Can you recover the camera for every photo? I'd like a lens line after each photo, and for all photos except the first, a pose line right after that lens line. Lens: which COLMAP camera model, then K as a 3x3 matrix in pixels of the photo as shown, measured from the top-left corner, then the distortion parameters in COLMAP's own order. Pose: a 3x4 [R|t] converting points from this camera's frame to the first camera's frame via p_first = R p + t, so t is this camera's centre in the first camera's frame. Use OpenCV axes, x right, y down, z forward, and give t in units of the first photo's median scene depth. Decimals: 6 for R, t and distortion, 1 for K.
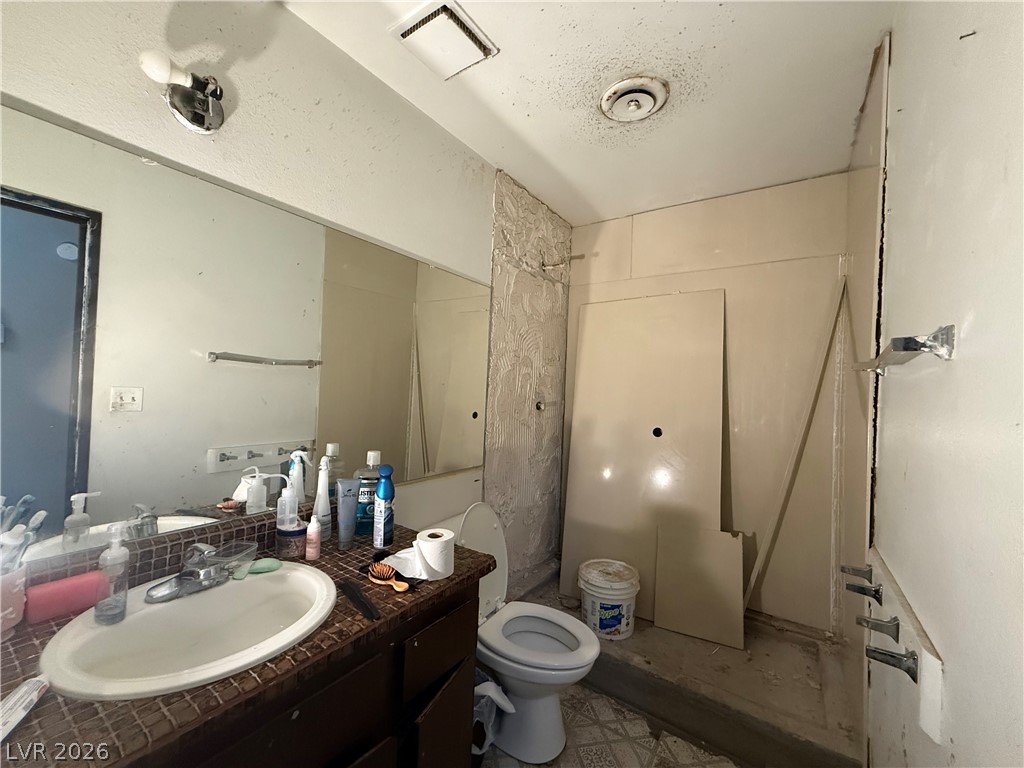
lens RADIAL K [[407.4, 0, 508.4], [0, 407.4, 387.2], [0, 0, 1]] dist [-0.001604, 0.000669]
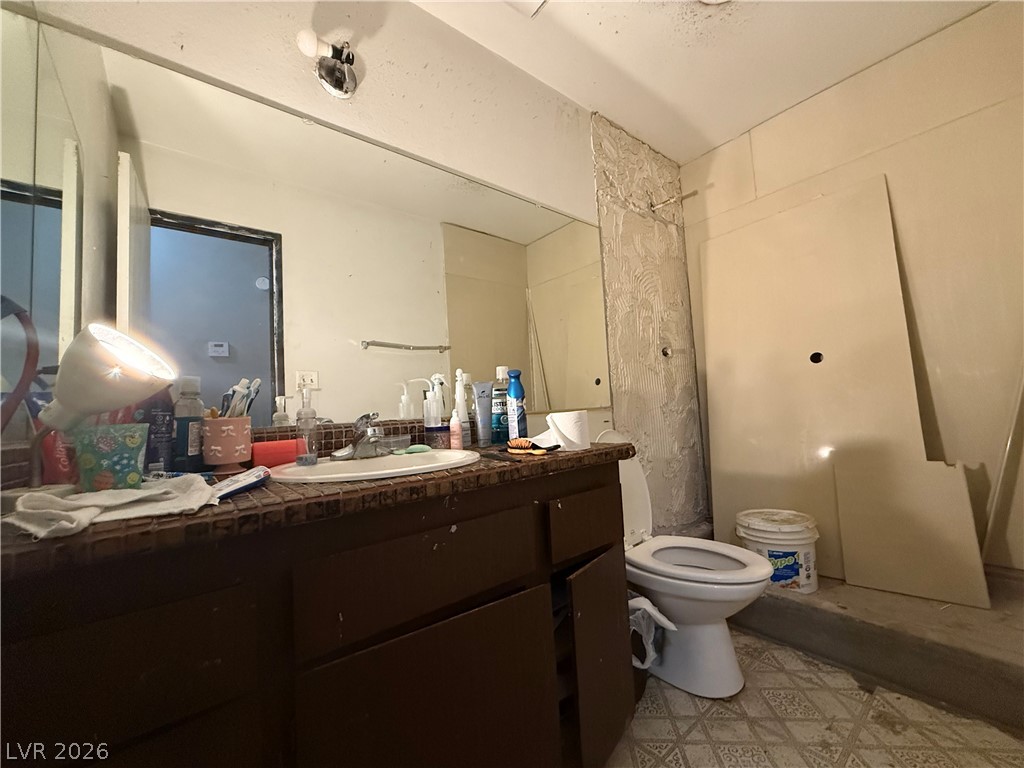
lens RADIAL K [[407.4, 0, 509.6], [0, 407.4, 386.5], [0, 0, 1]] dist [-0.001604, 0.000669]
pose [[0.952834, -0.113325, -0.281541, -0.015216], [0.098733, 0.992954, -0.065533, 0.191527], [0.286984, 0.034645, 0.957309, 0.002718]]
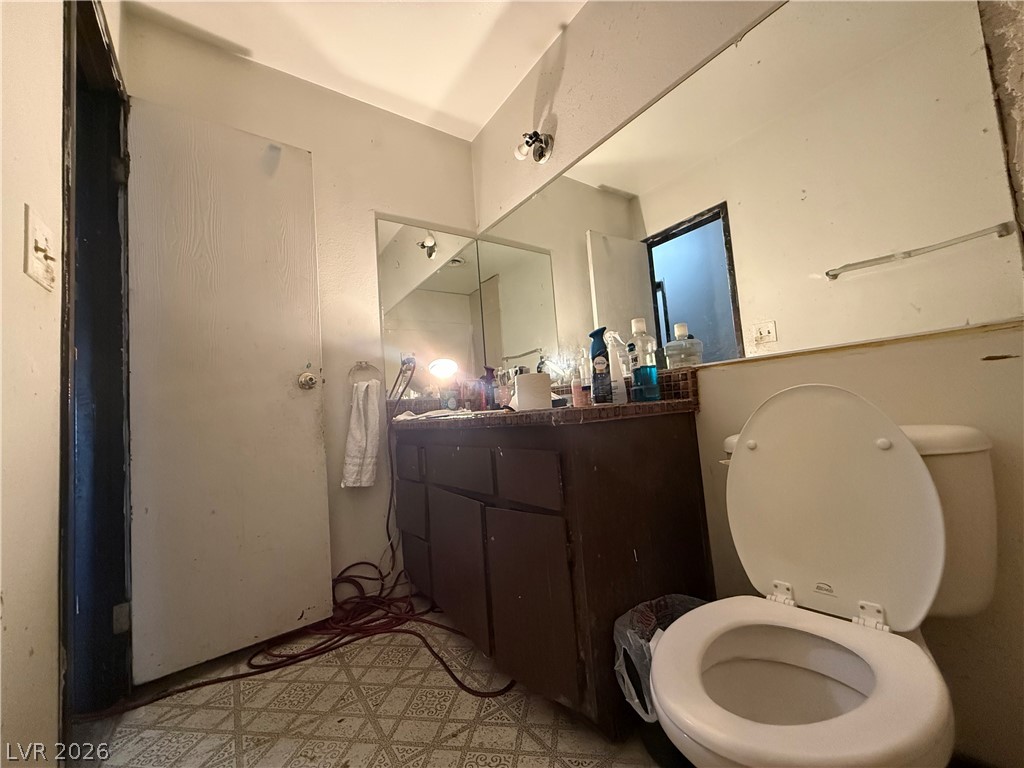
lens RADIAL K [[407.4, 0, 515.7], [0, 407.4, 385.0], [0, 0, 1]] dist [-0.001604, 0.000669]
pose [[-0.341566, -0.081784, -0.936293, 0.442648], [0.067135, 0.991539, -0.111101, 0.273280], [0.937457, -0.100806, -0.333185, 0.710032]]
